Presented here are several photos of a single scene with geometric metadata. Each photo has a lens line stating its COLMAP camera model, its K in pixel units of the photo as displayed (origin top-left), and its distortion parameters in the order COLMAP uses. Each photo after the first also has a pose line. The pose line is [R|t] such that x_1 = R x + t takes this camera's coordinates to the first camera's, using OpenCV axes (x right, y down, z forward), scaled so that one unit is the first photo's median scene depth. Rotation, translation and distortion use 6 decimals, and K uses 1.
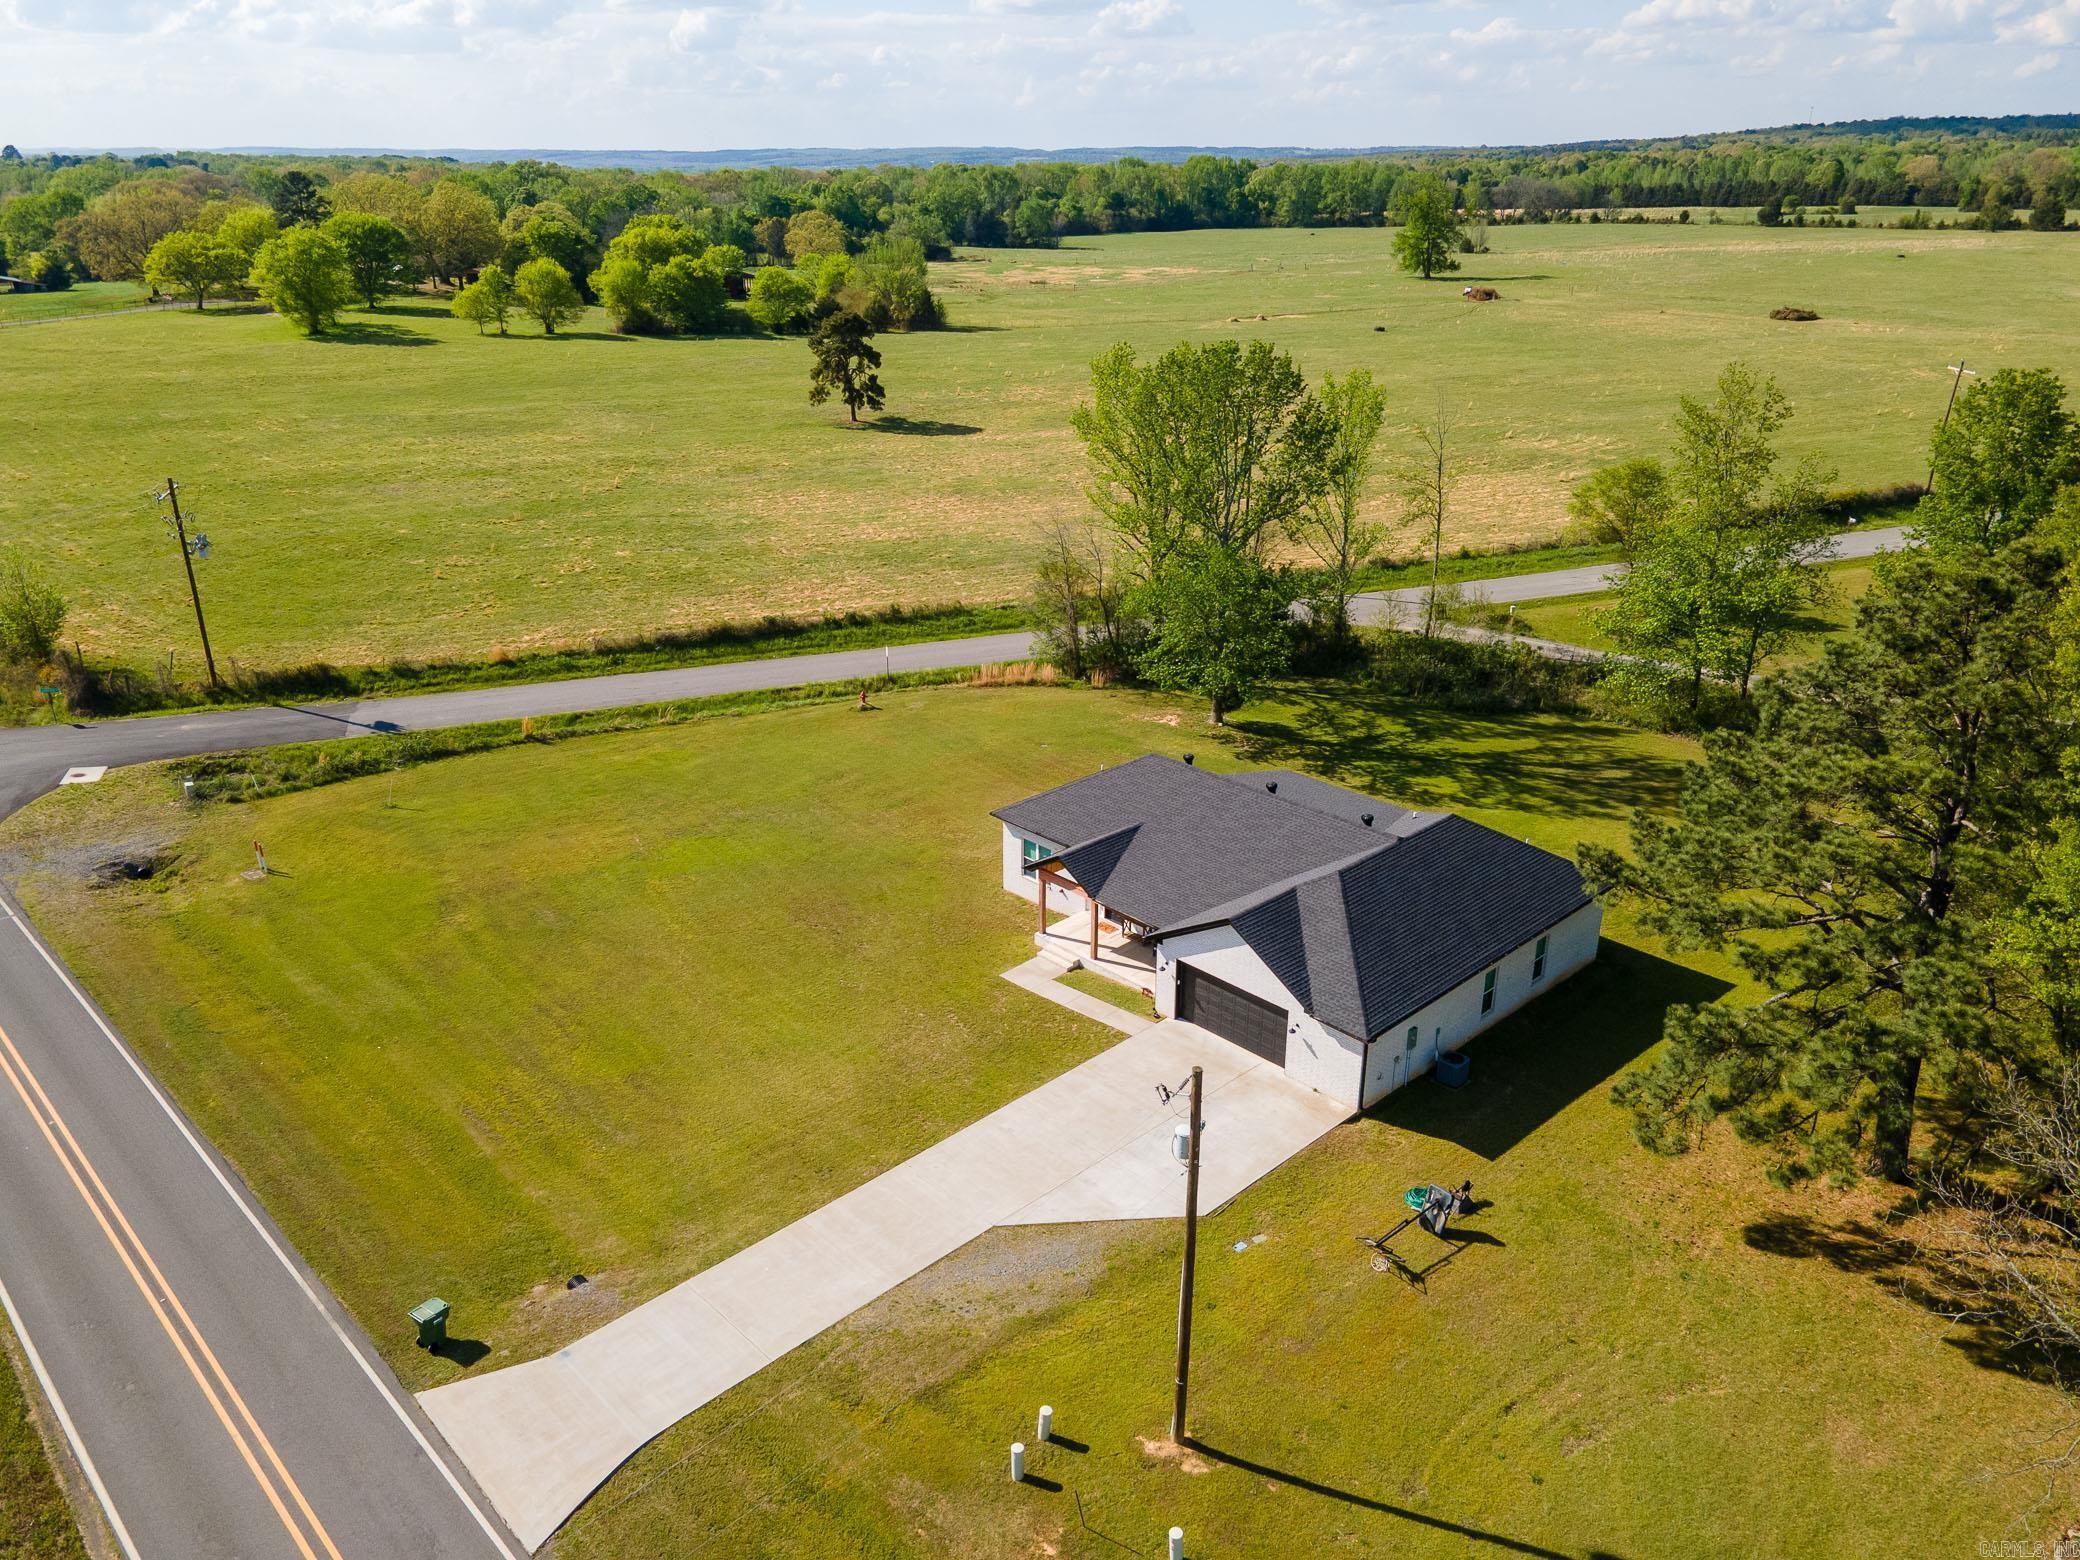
lens RADIAL K [[1517.1, 0, 1027.9], [0, 1517.1, 774.9], [0, 0, 1]] dist [0.054799, -0.004535]
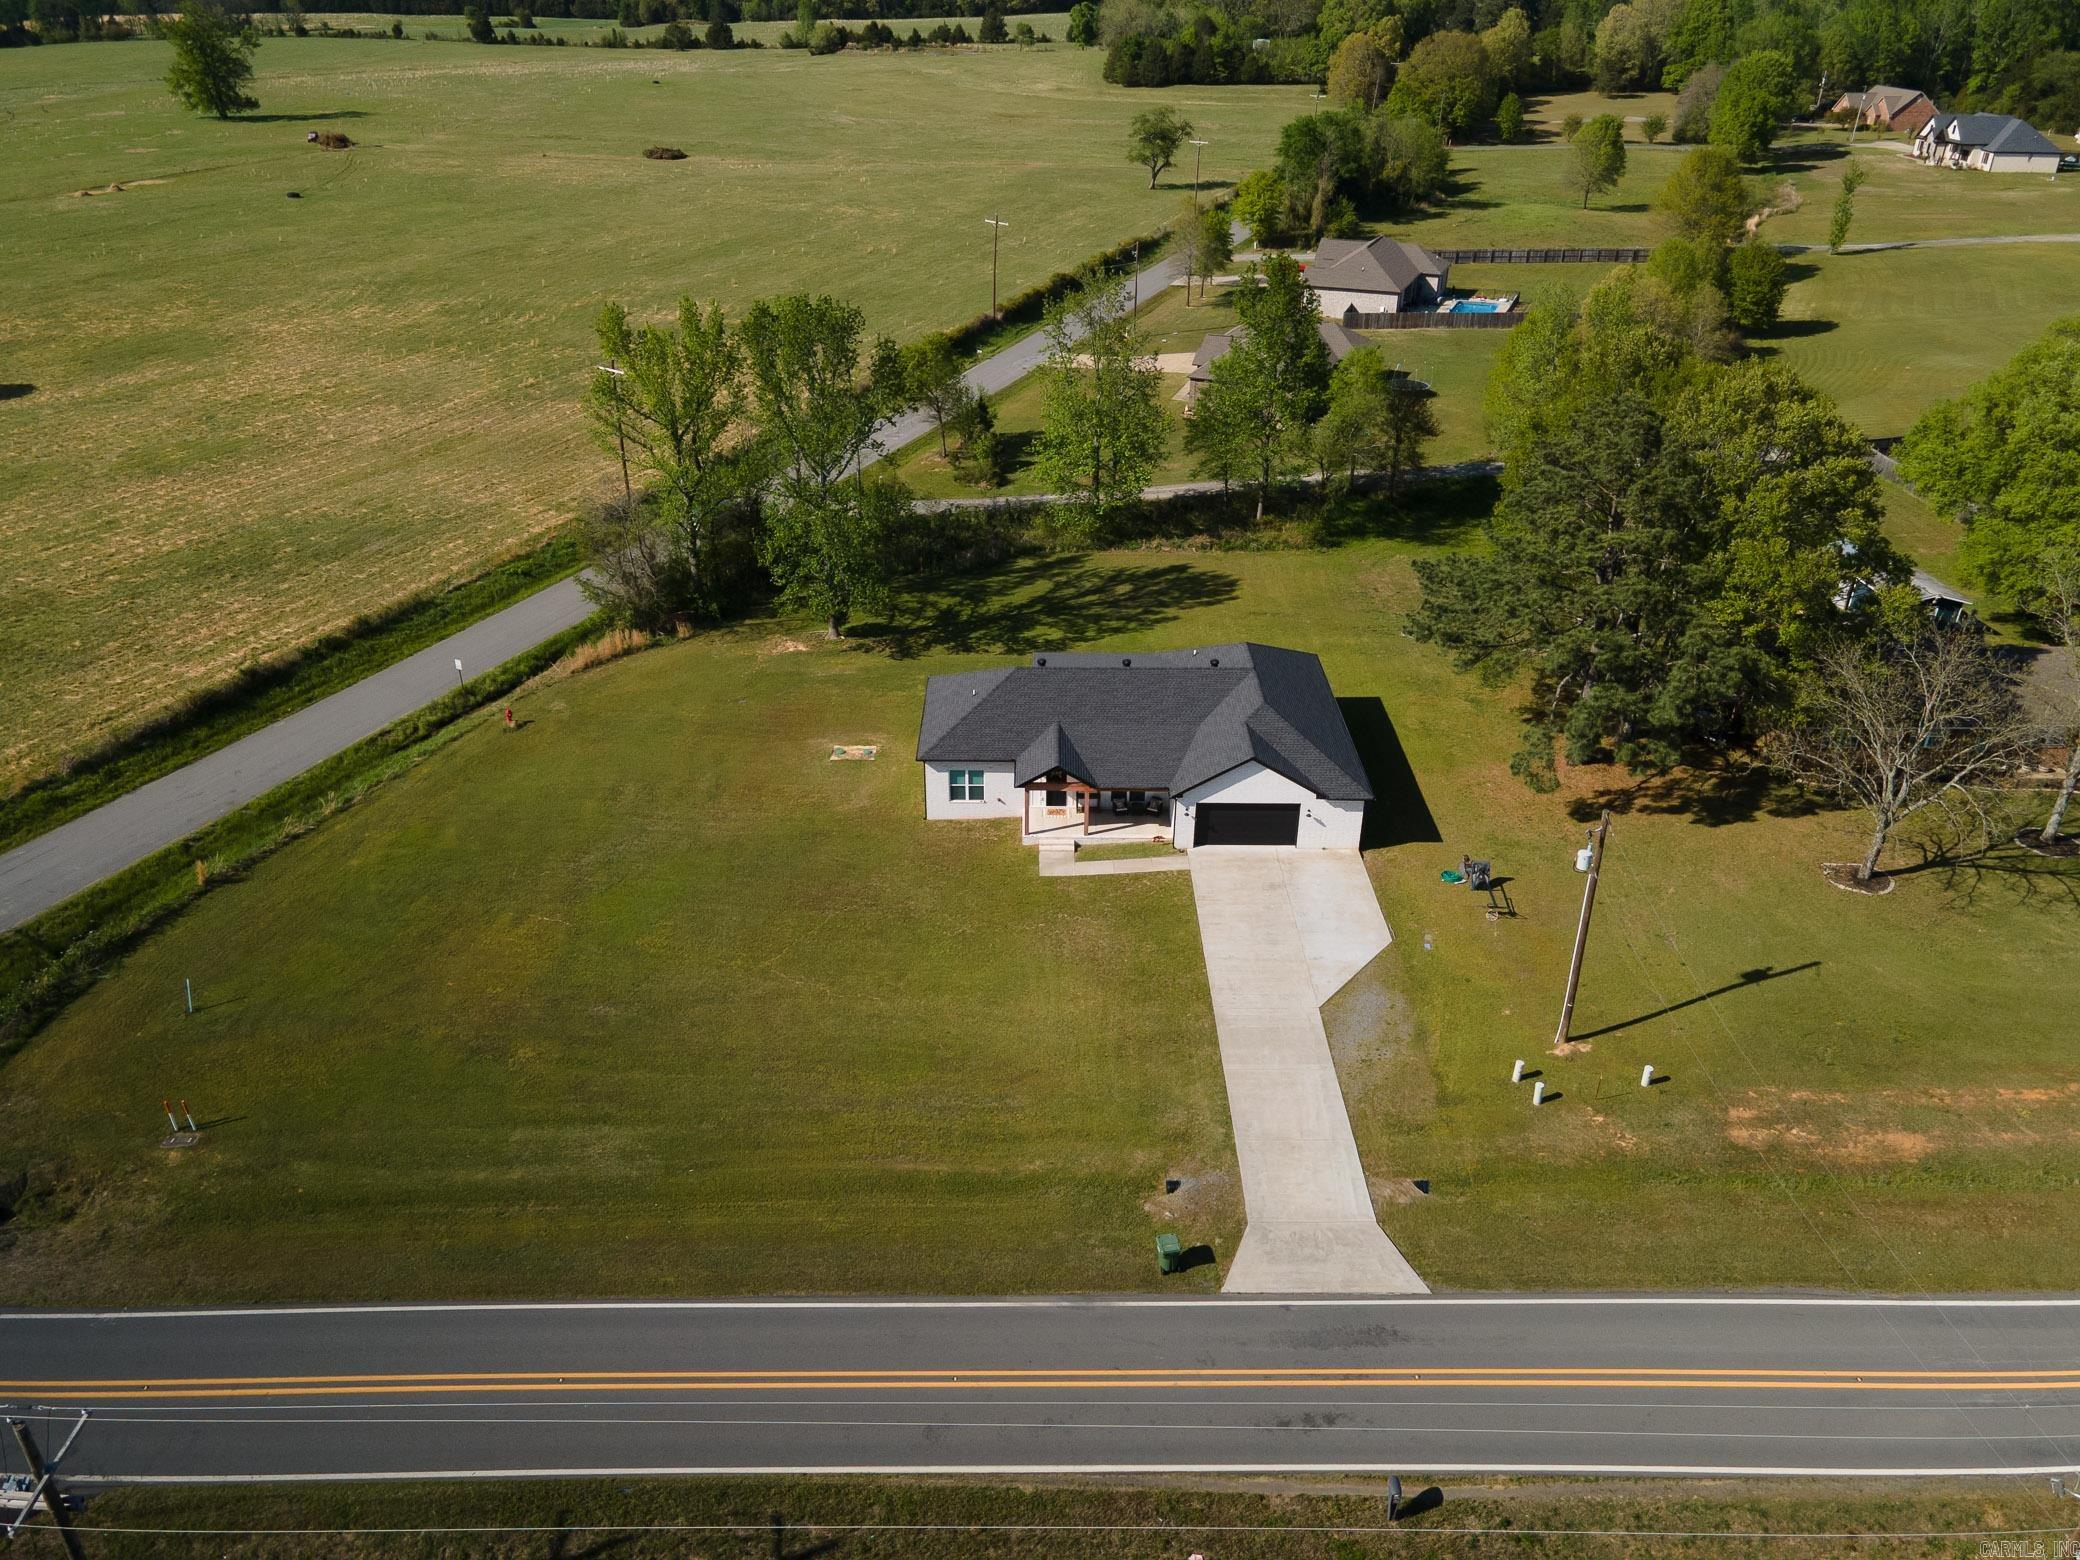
lens RADIAL K [[1517.1, 0, 1027.9], [0, 1517.1, 774.9], [0, 0, 1]] dist [0.054799, -0.004535]
pose [[0.690555, -0.338167, 0.639357, -0.767731], [0.262734, 0.940867, 0.213868, -0.204064], [-0.673873, 0.020293, 0.738569, 0.110760]]
